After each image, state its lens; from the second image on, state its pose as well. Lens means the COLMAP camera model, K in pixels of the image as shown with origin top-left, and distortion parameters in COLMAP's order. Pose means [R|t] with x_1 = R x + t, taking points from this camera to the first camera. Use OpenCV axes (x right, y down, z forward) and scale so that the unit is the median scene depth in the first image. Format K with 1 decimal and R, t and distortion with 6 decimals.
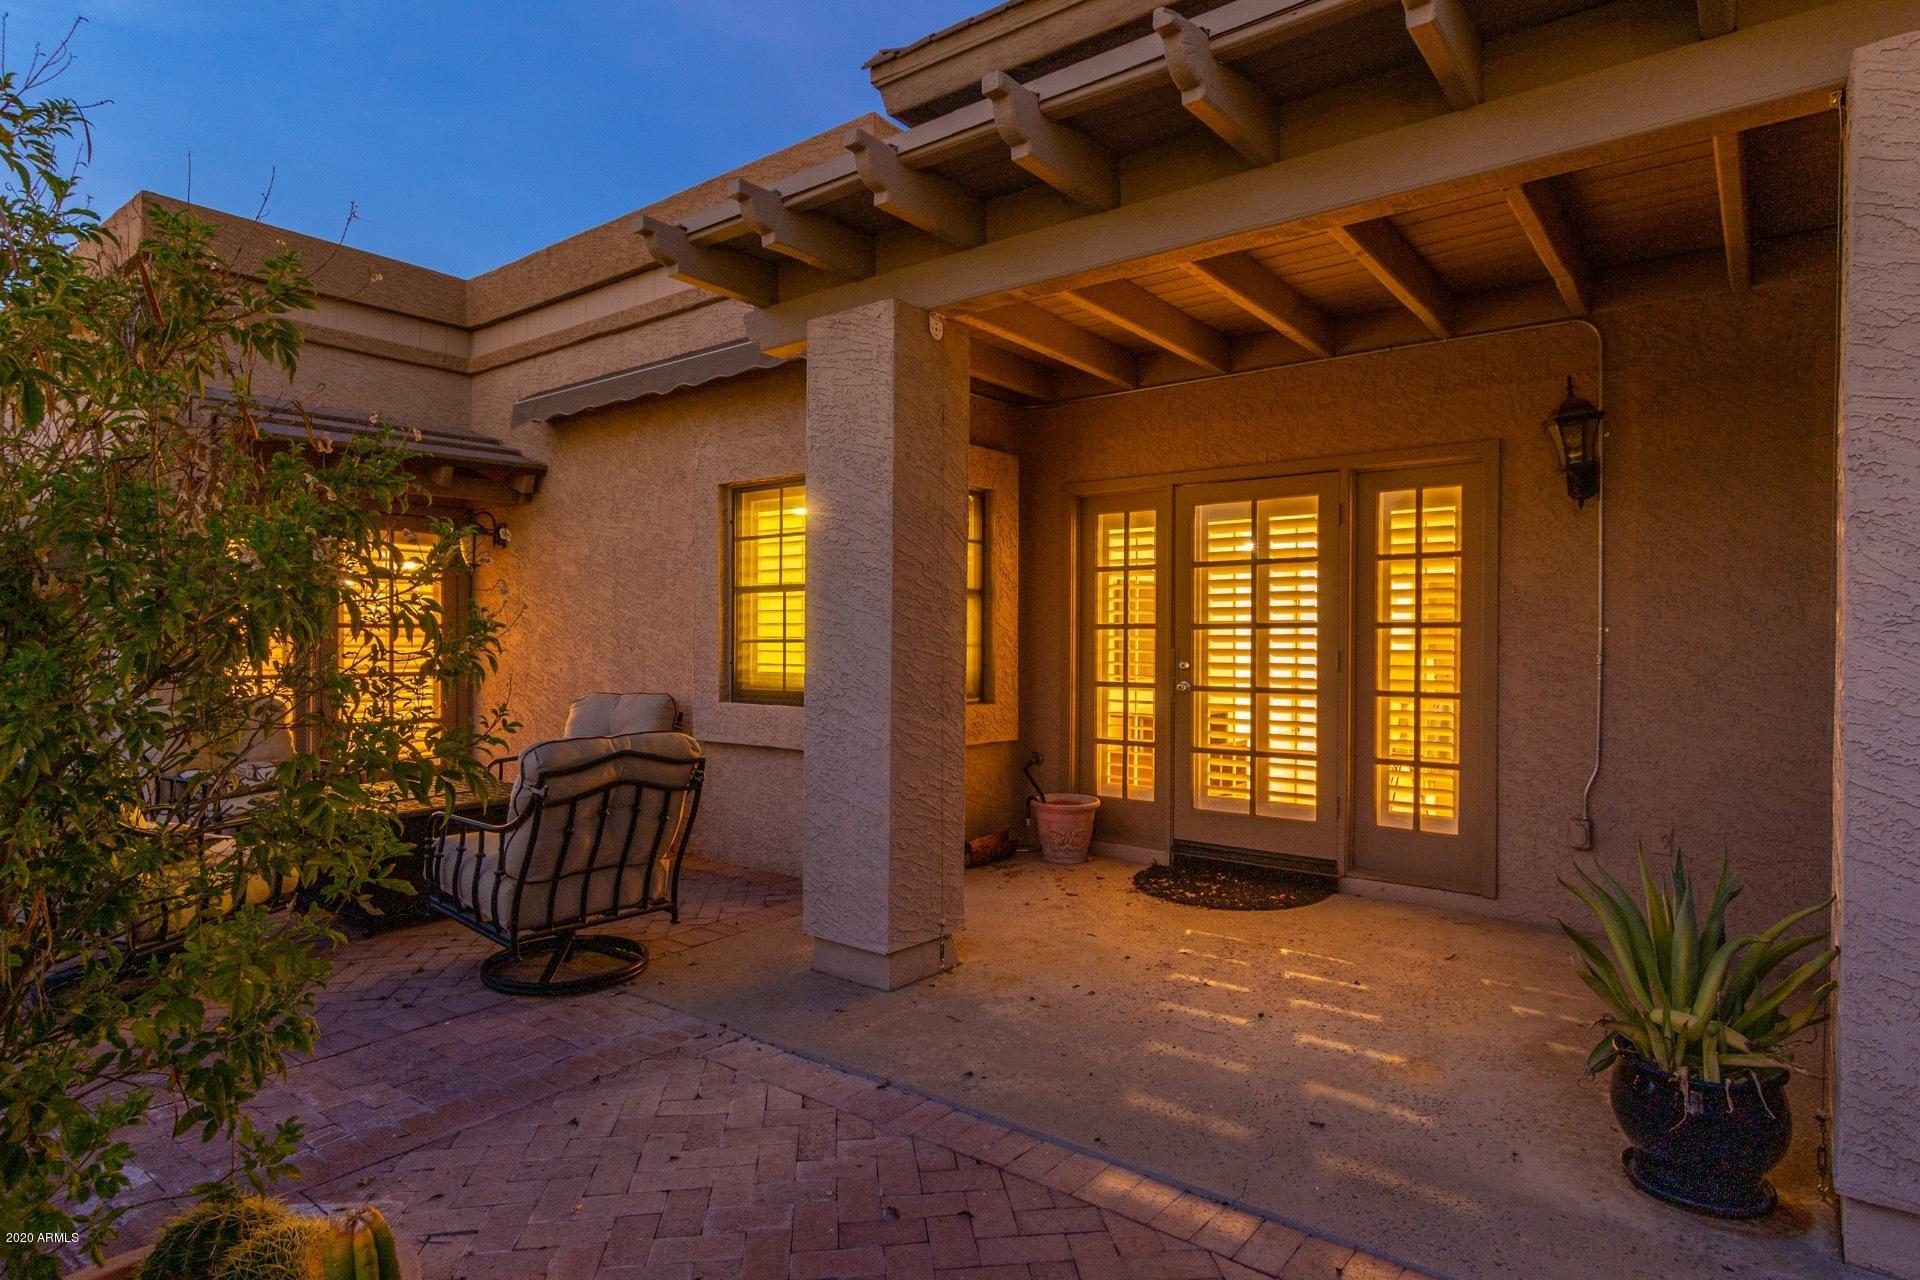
lens RADIAL K [[1059.0, 0, 960.0], [0, 1059.0, 640.0], [0, 0, 1]] dist [0.004547, 0.000732]
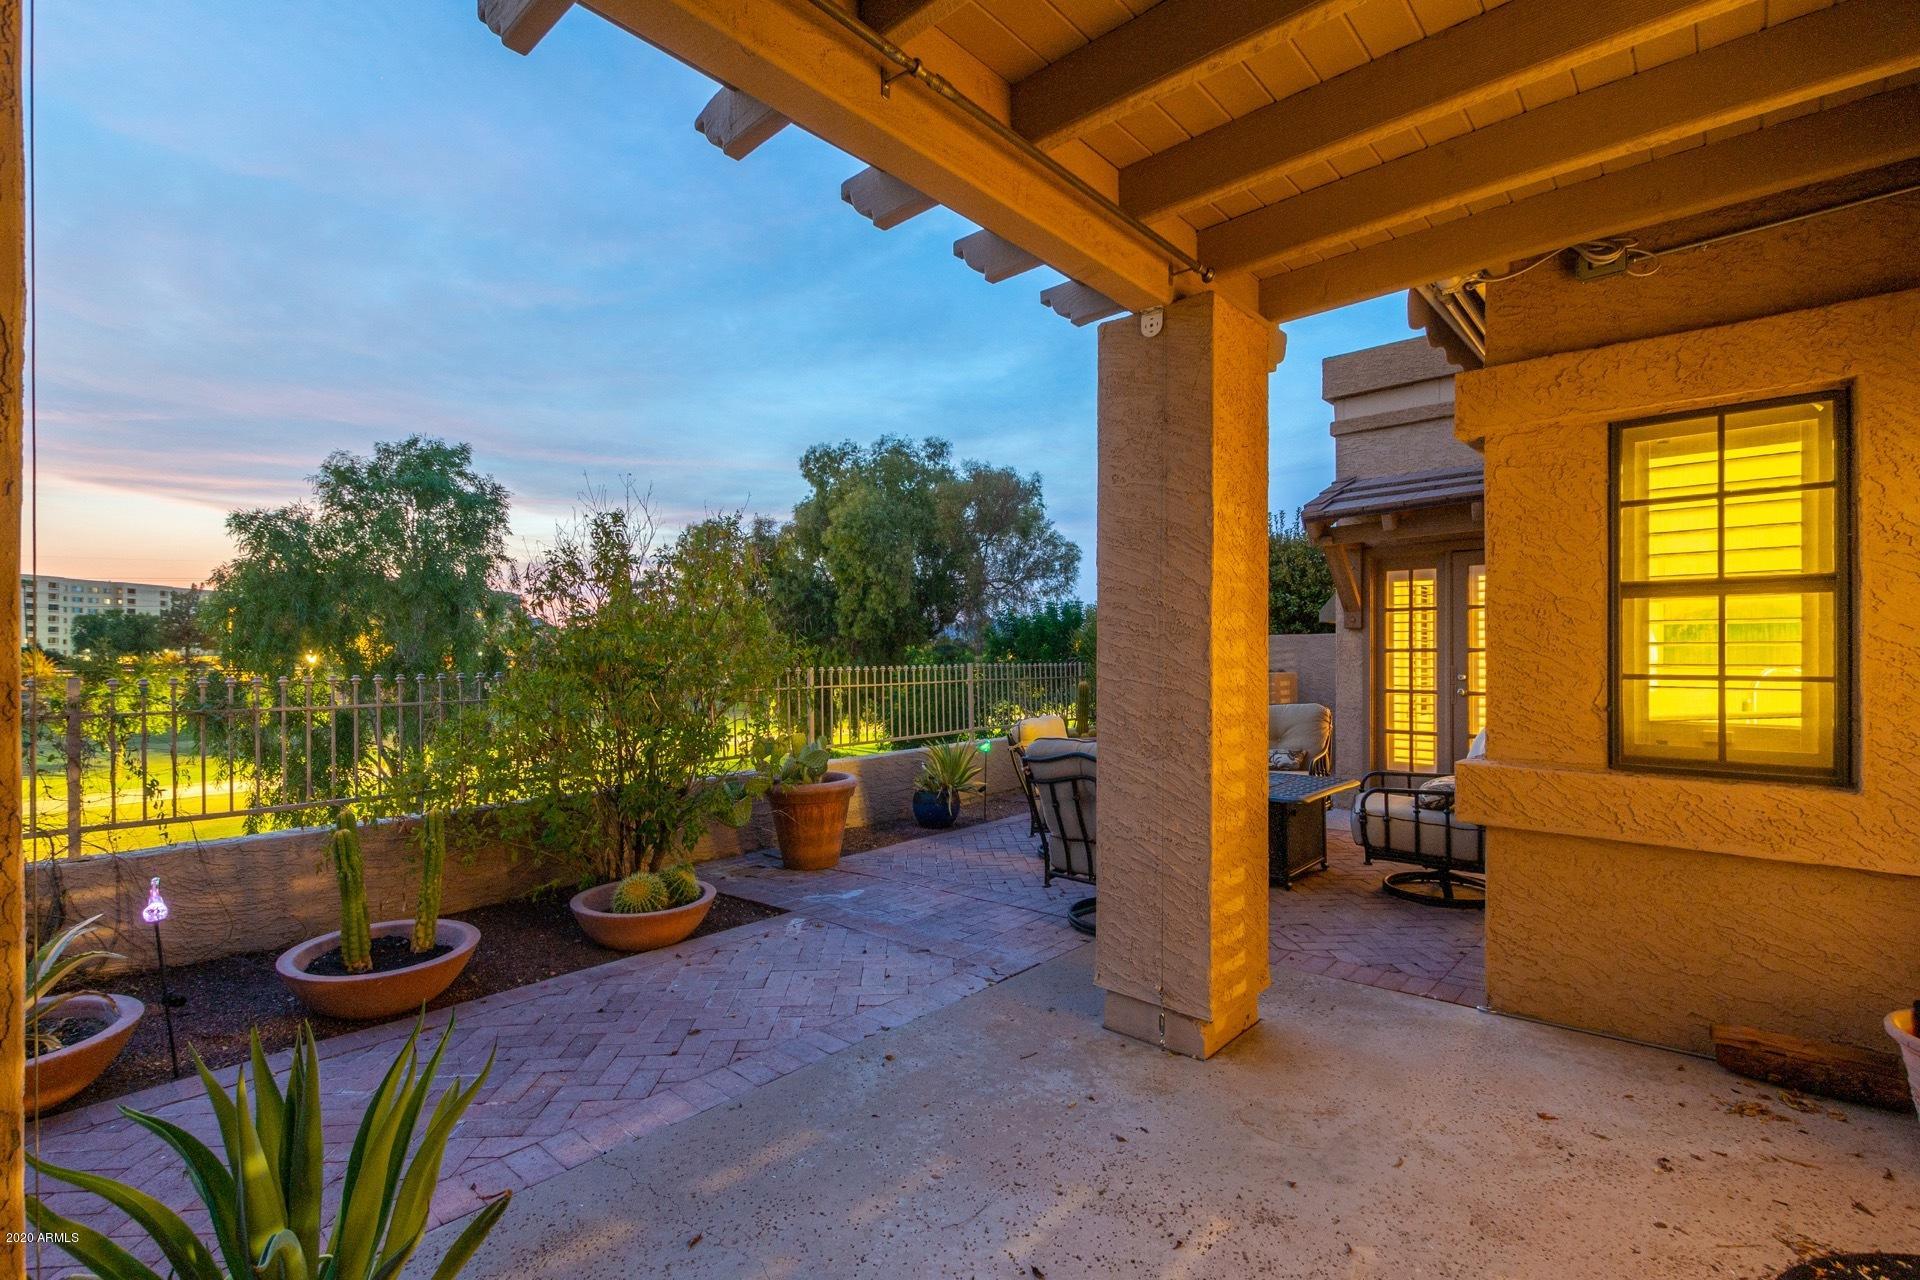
lens RADIAL K [[870.9, 0, 957.3], [0, 870.9, 650.6], [0, 0, 1]] dist [0.015338, -0.007388]
pose [[-0.072083, -0.008951, -0.997358, 0.781122], [0.001389, 0.999958, -0.009075, -0.011070], [0.997398, -0.002039, -0.072067, 0.955282]]
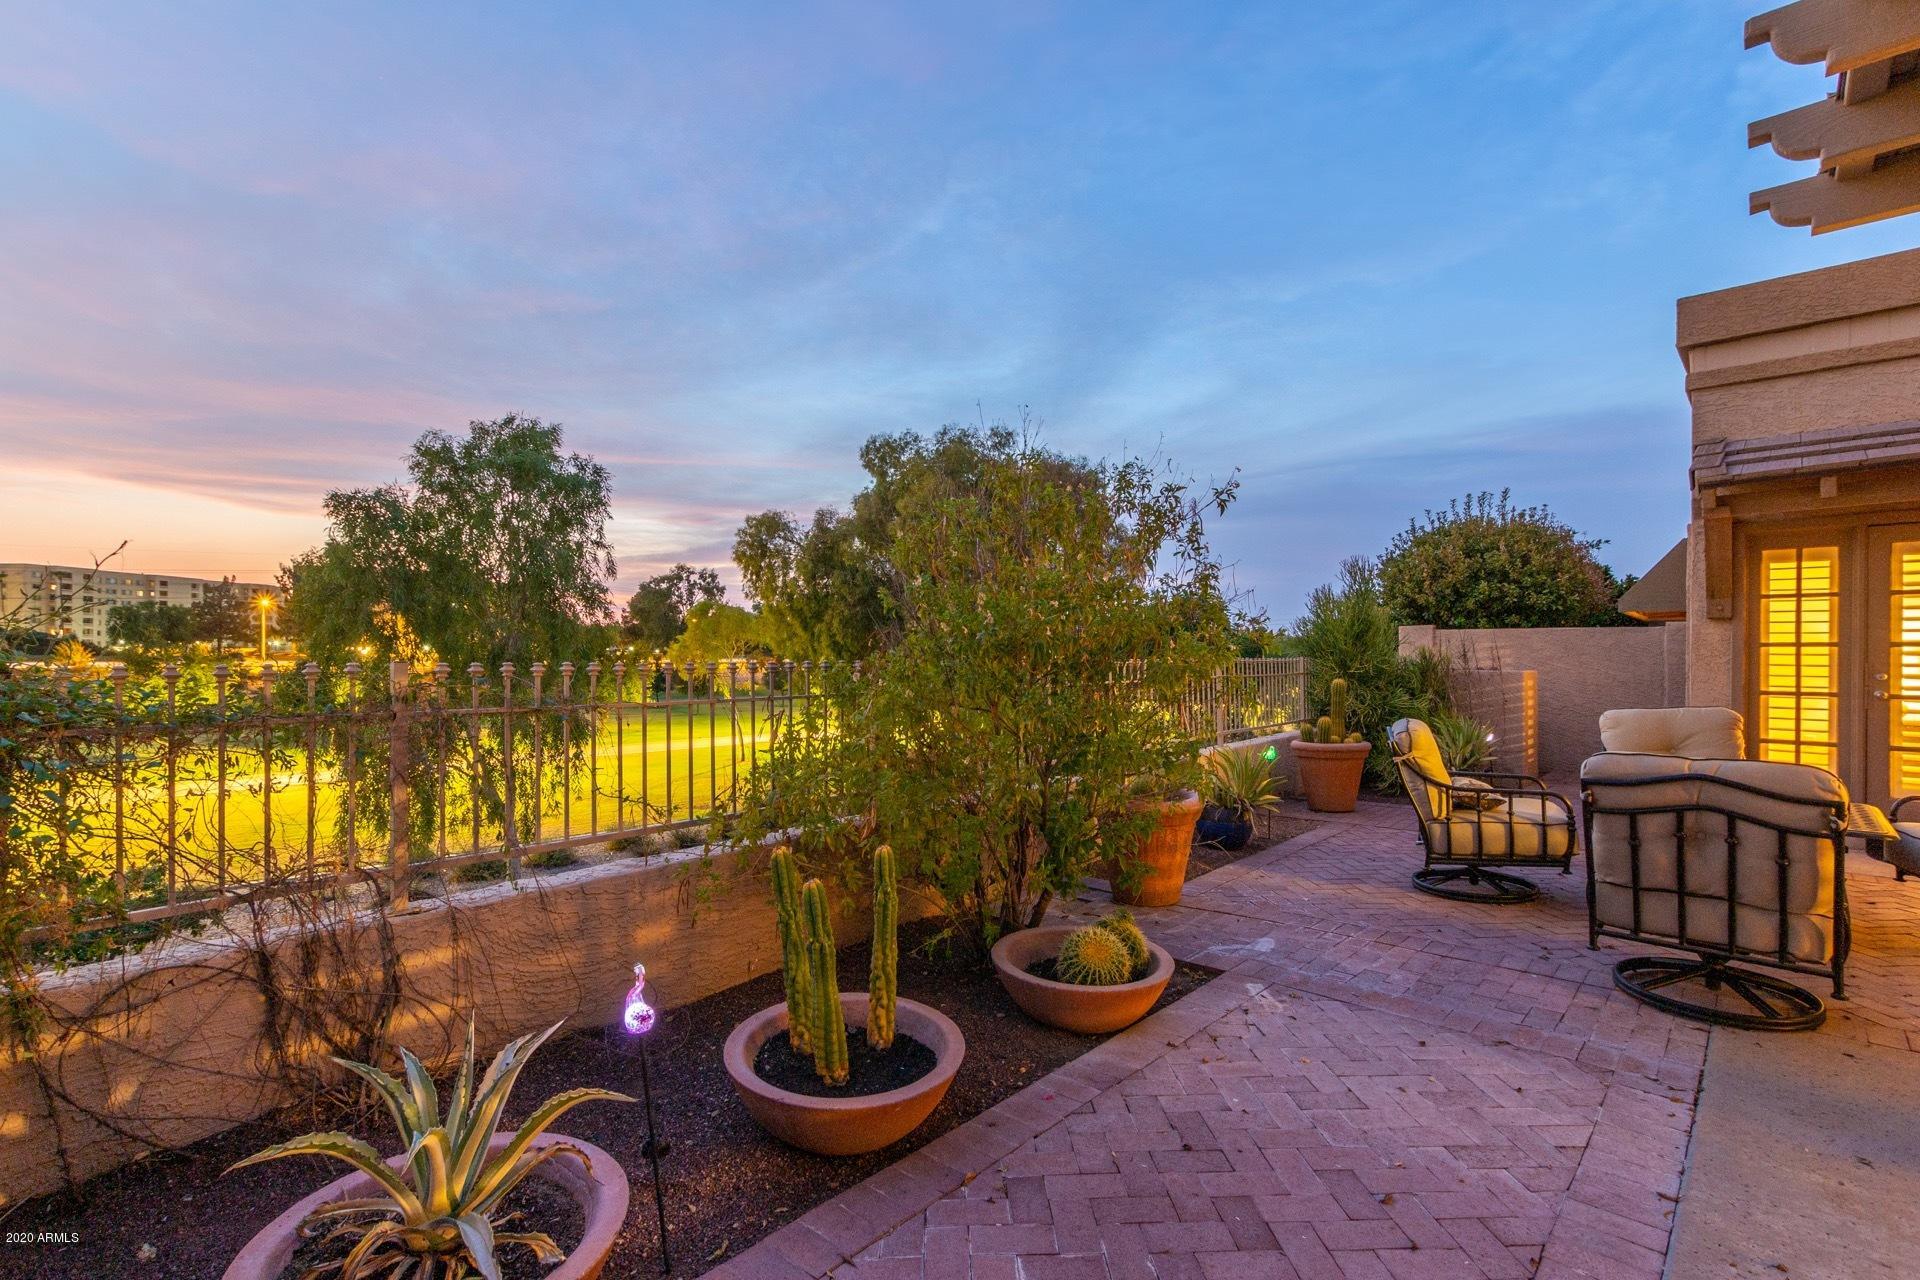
lens RADIAL K [[870.9, 0, 957.3], [0, 870.9, 650.6], [0, 0, 1]] dist [0.015338, -0.007388]
pose [[-0.089608, -0.006439, -0.995956, 0.544399], [-0.005705, 0.999966, -0.005952, 0.001812], [0.995961, 0.005148, -0.089642, 0.417900]]
